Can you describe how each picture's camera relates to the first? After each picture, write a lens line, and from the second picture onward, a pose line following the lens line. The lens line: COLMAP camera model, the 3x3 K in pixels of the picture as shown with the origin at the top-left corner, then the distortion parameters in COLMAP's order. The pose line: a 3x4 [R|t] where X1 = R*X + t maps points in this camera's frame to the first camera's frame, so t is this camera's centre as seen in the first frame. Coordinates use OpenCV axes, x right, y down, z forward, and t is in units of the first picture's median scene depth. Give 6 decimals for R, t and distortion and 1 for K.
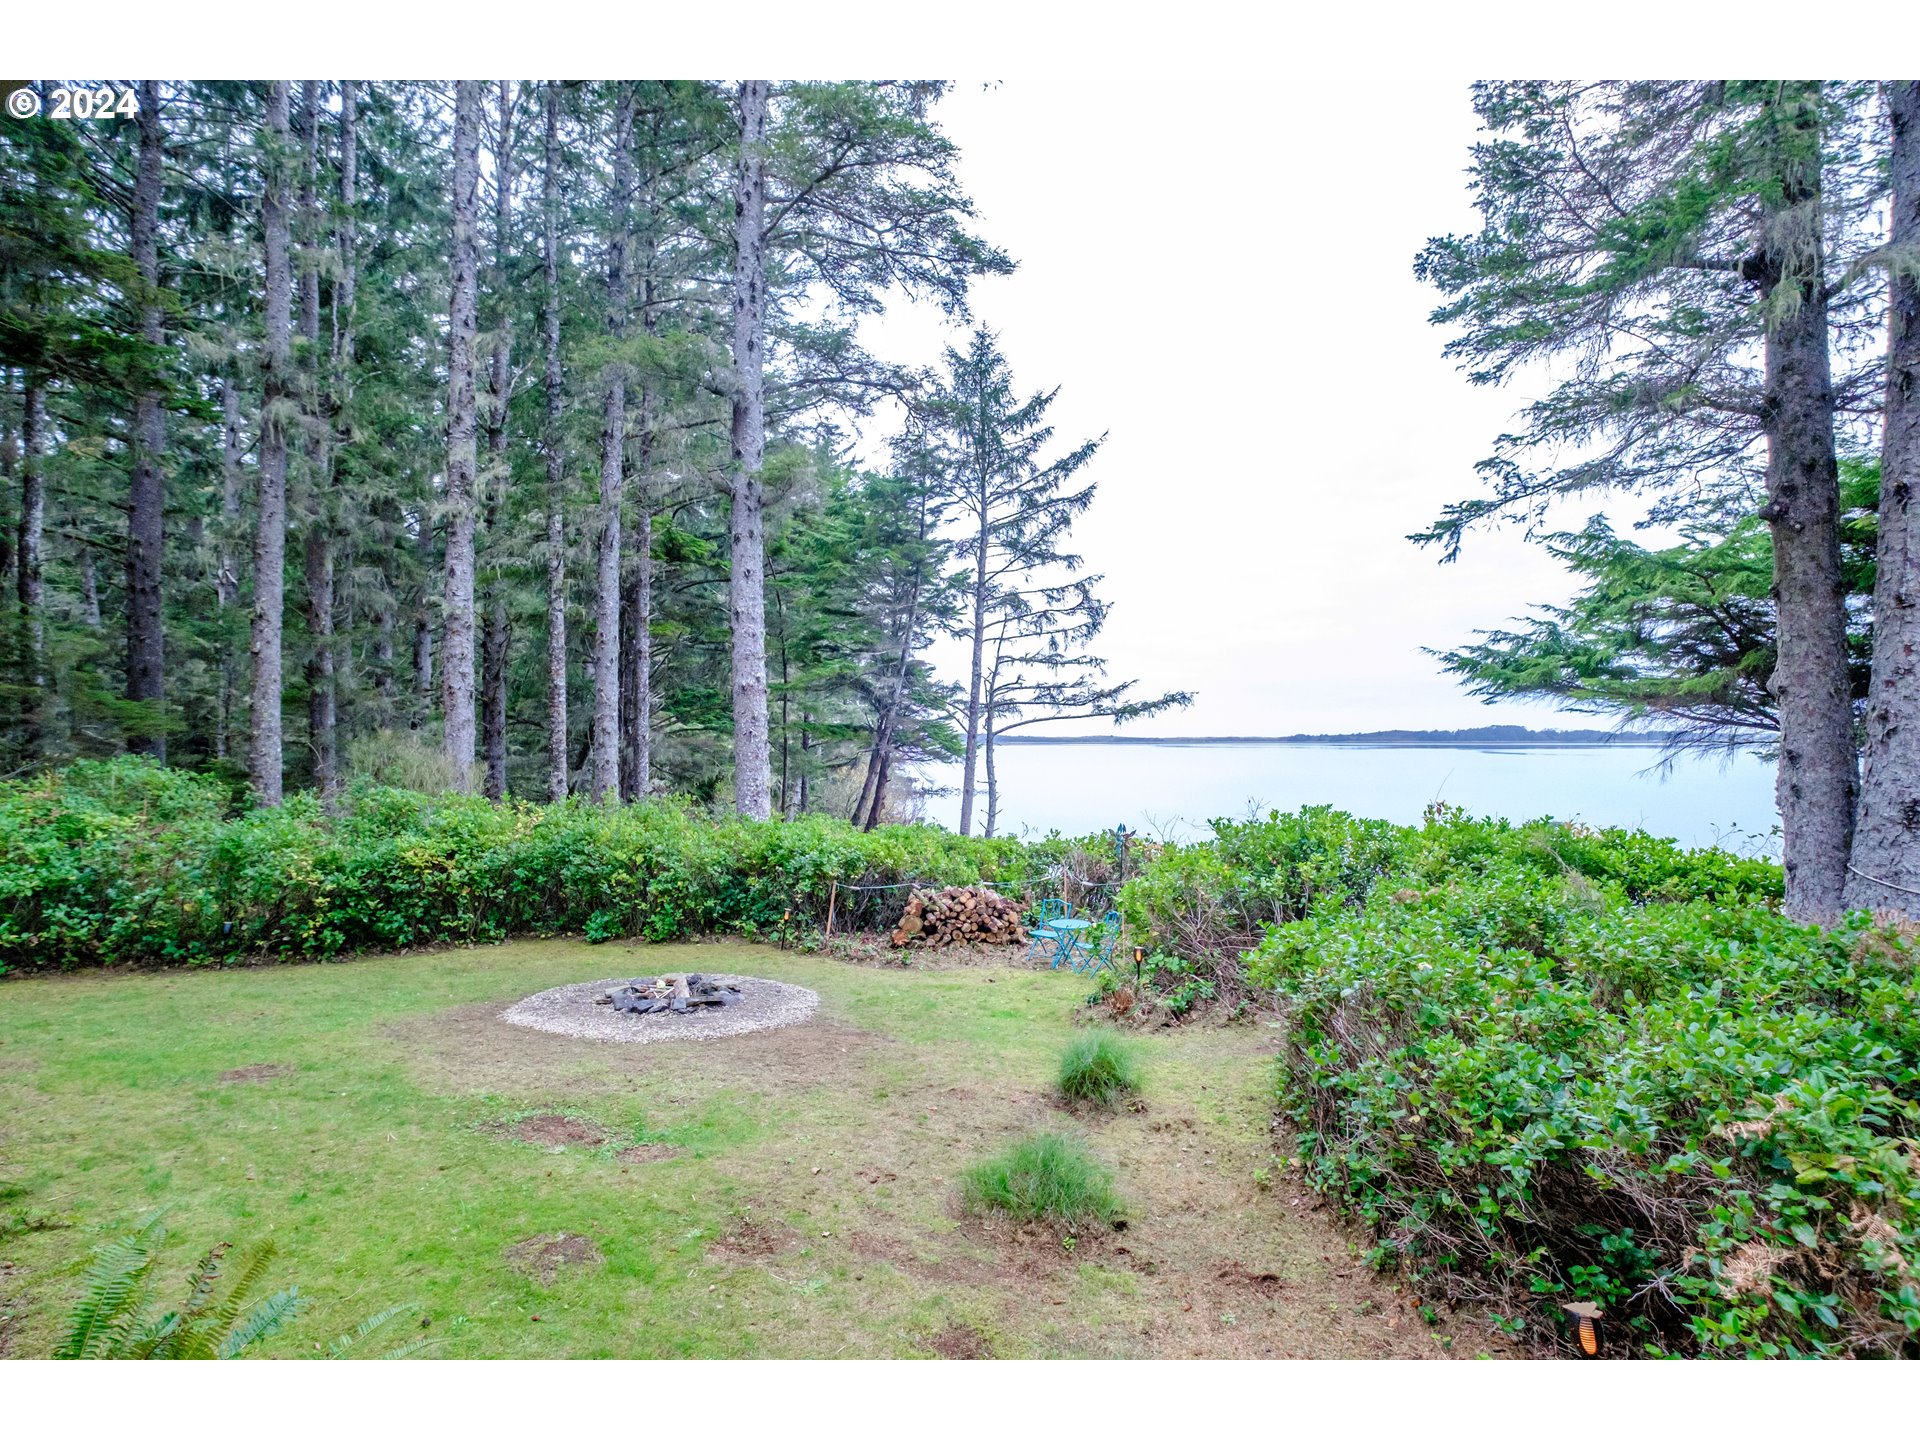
lens RADIAL K [[950.9, 0, 957.8], [0, 950.9, 724.5], [0, 0, 1]] dist [-0.002536, 0.001517]
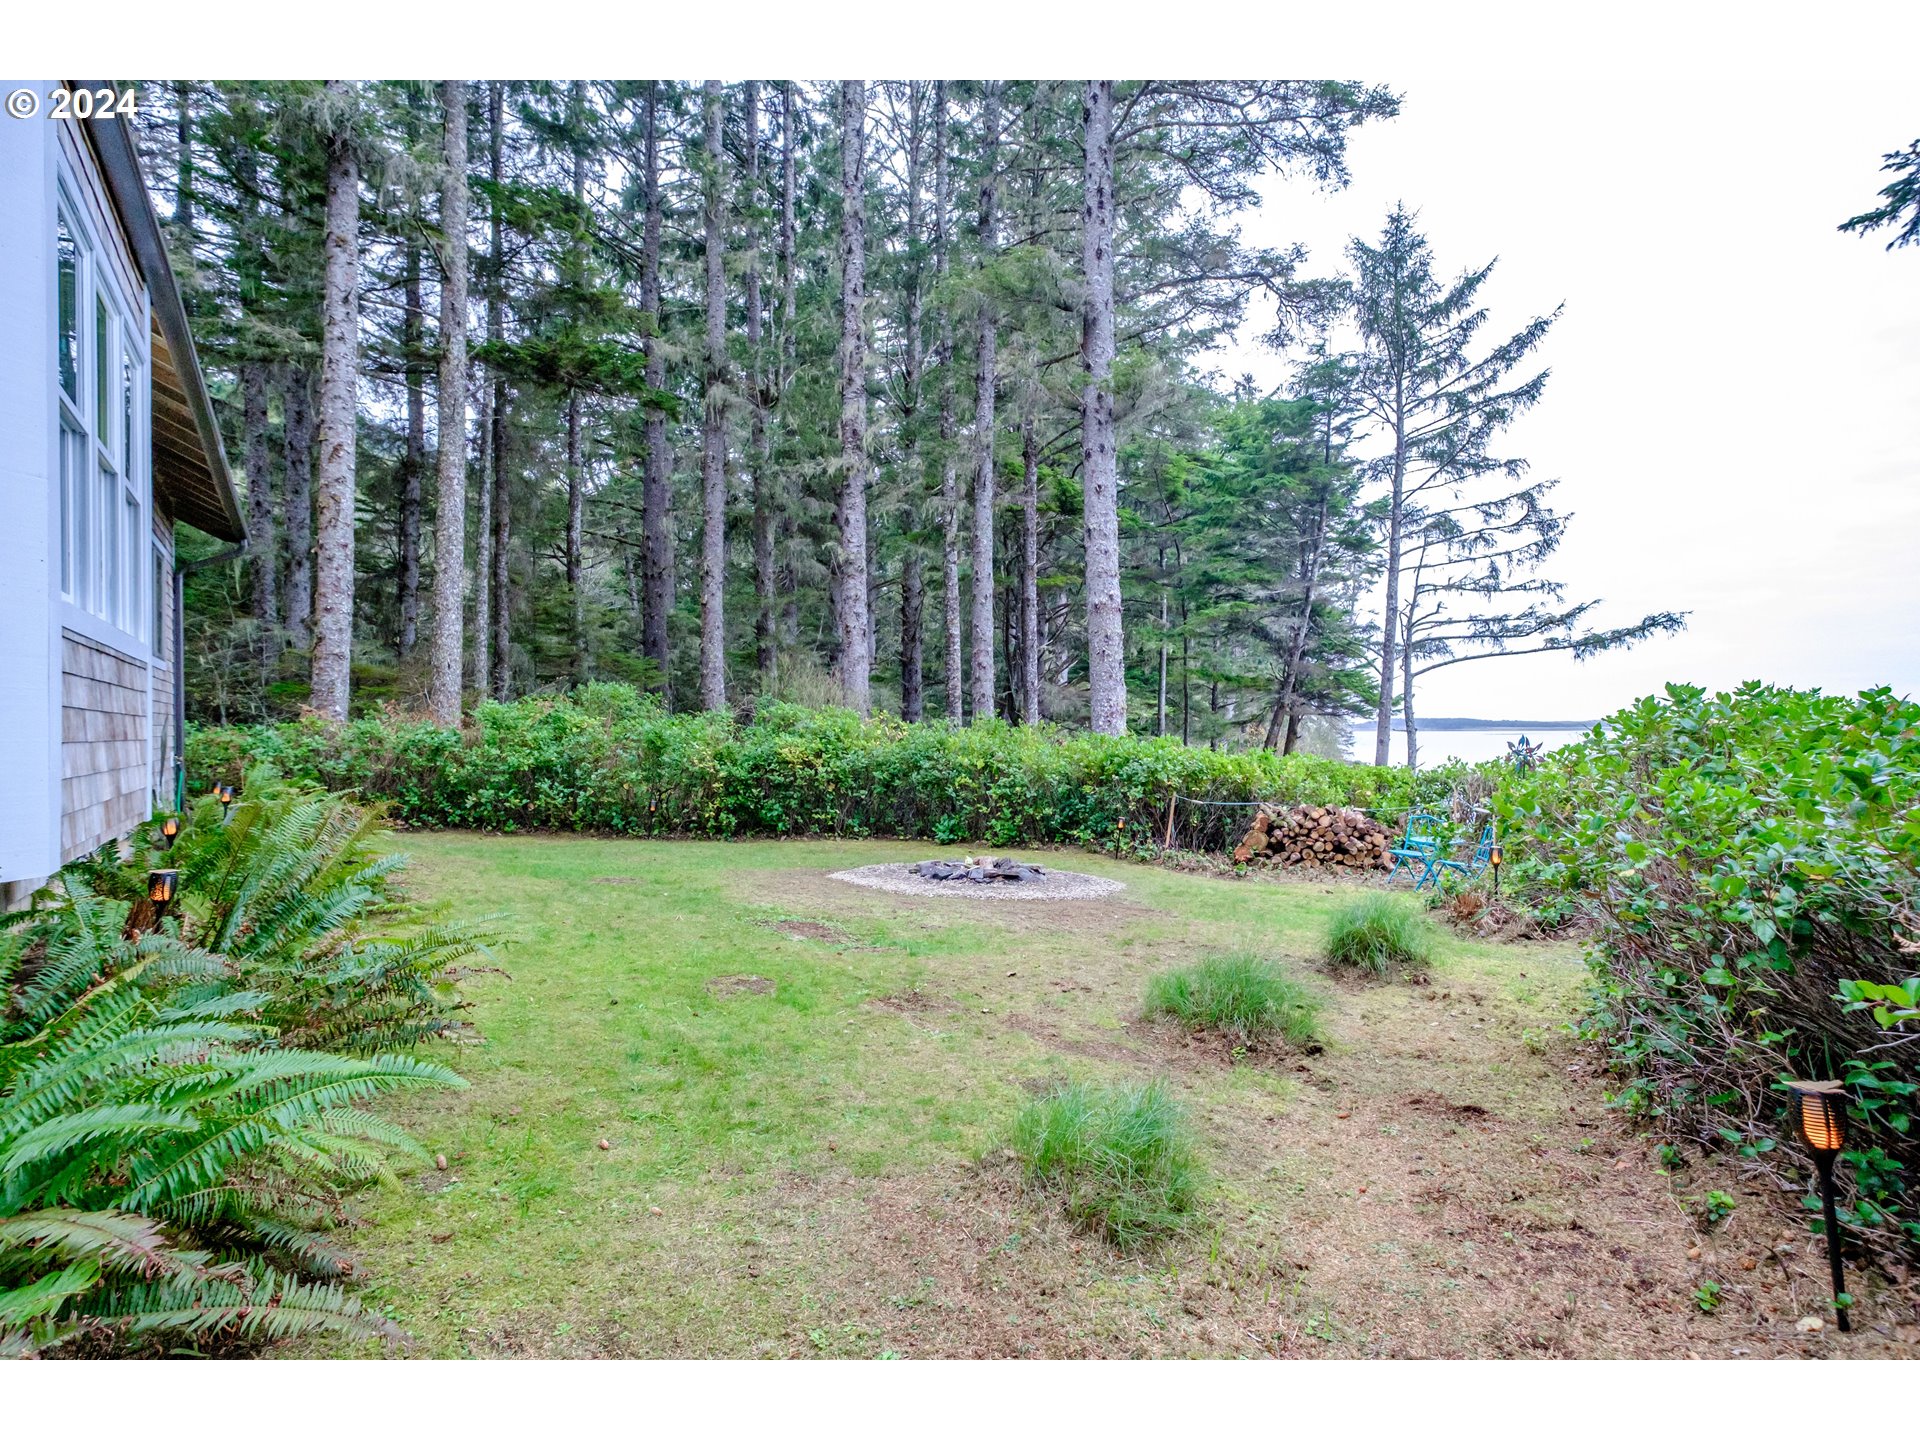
lens RADIAL K [[985.1, 0, 984.2], [0, 985.1, 728.5], [0, 0, 1]] dist [-0.007143, 0.009950]
pose [[0.912028, -0.005787, -0.410087, 0.068468], [0.012557, 0.999826, 0.013819, 0.057682], [0.409935, -0.017753, 0.911942, 0.020919]]
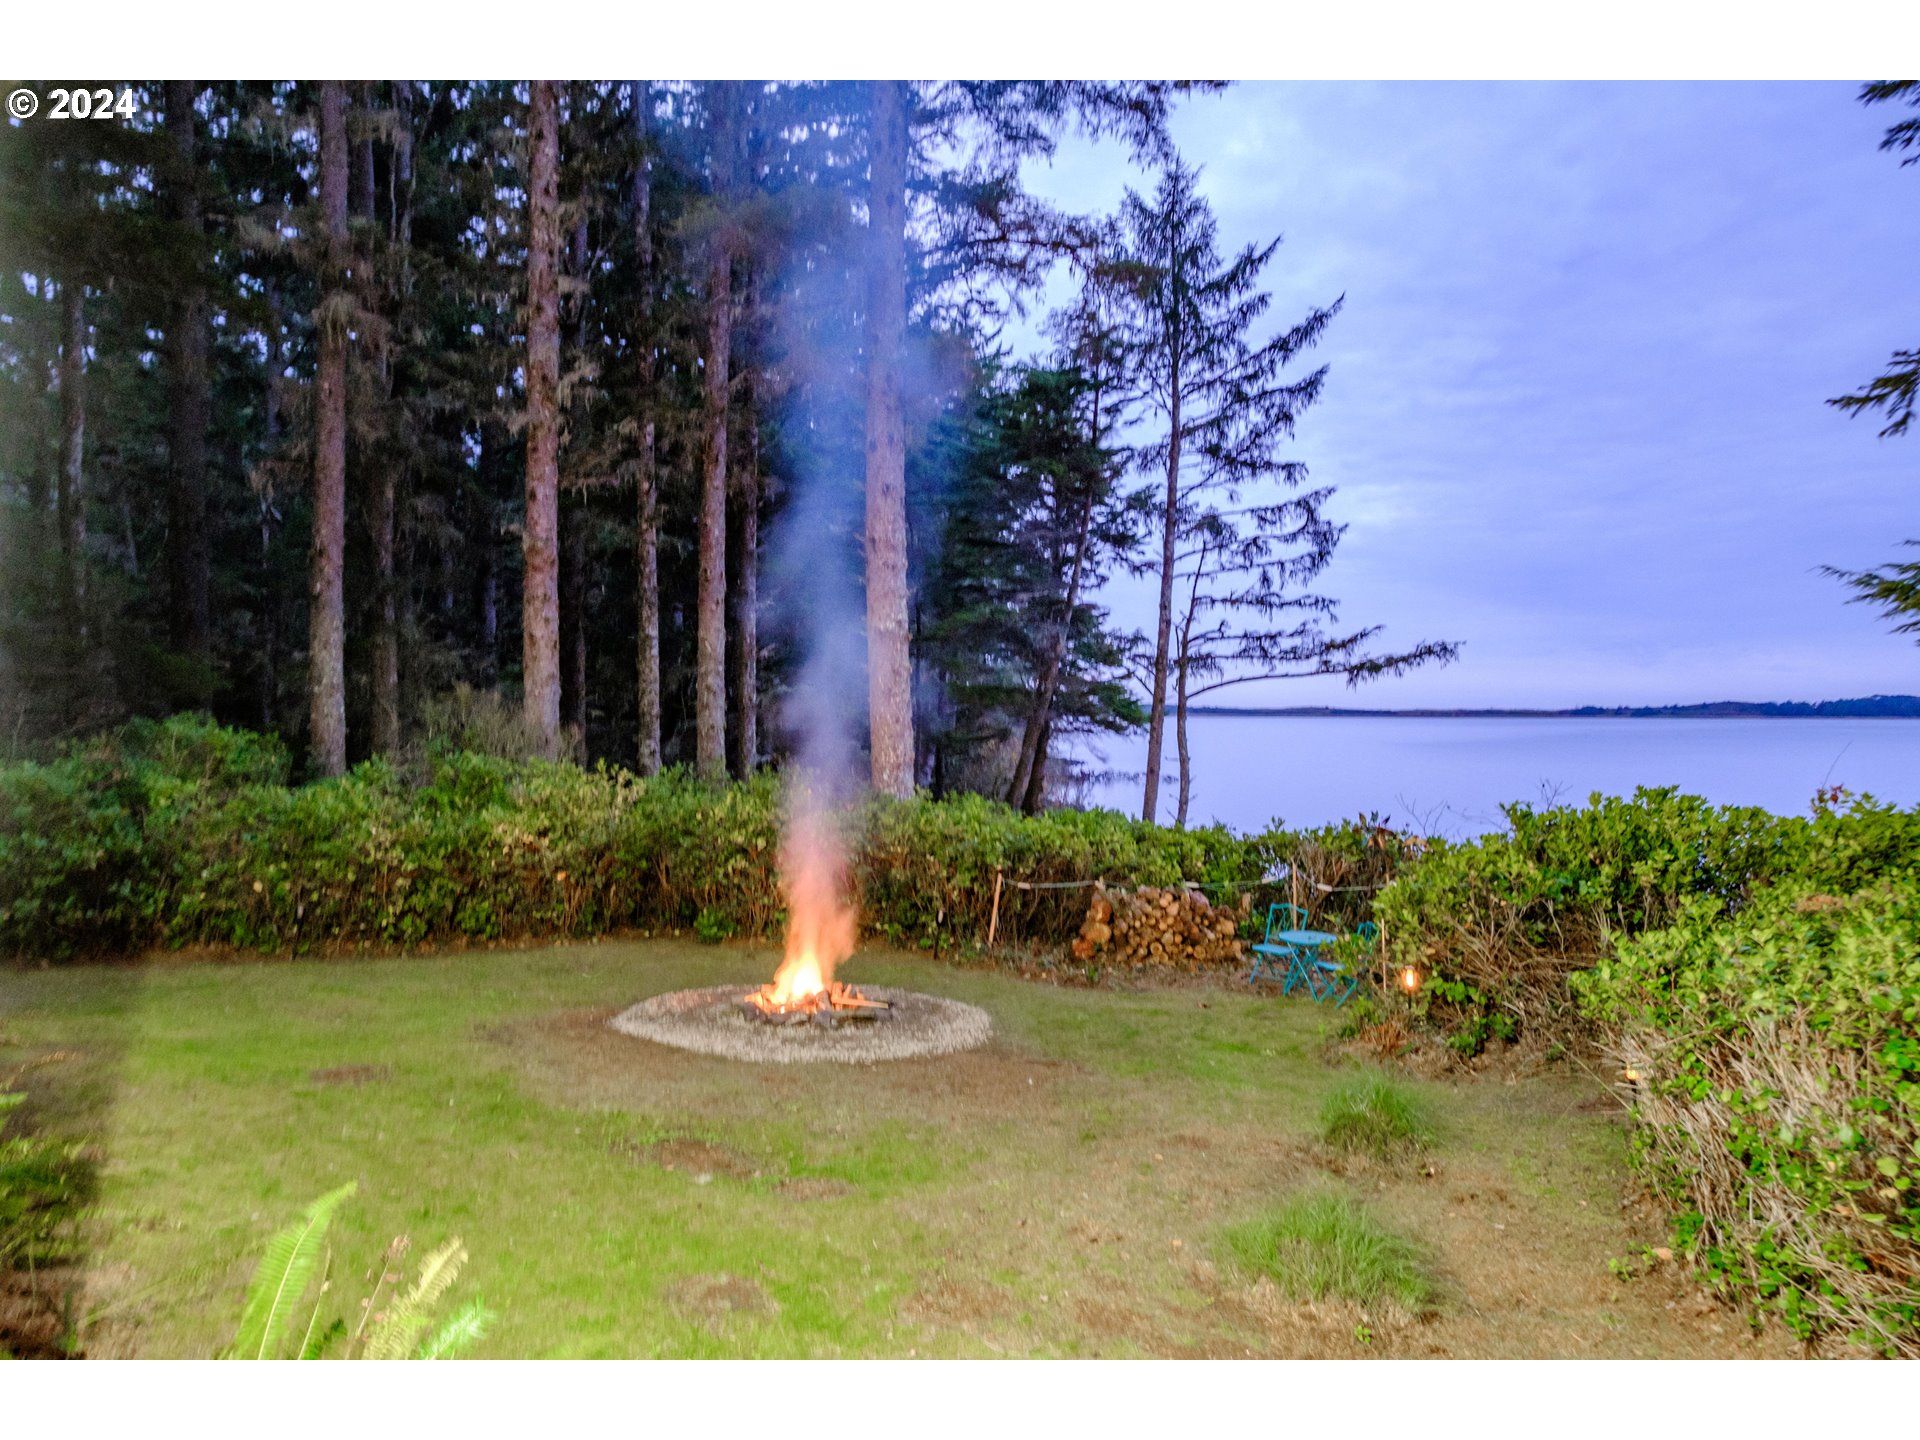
lens RADIAL K [[1208.0, 0, 961.4], [0, 1208.0, 722.0], [0, 0, 1]] dist [0.001691, 0.003413]
pose [[0.991139, 0.005917, -0.132699, -0.018864], [-0.002589, 0.999678, 0.025243, 0.007672], [0.132806, -0.024676, 0.990835, 0.001828]]
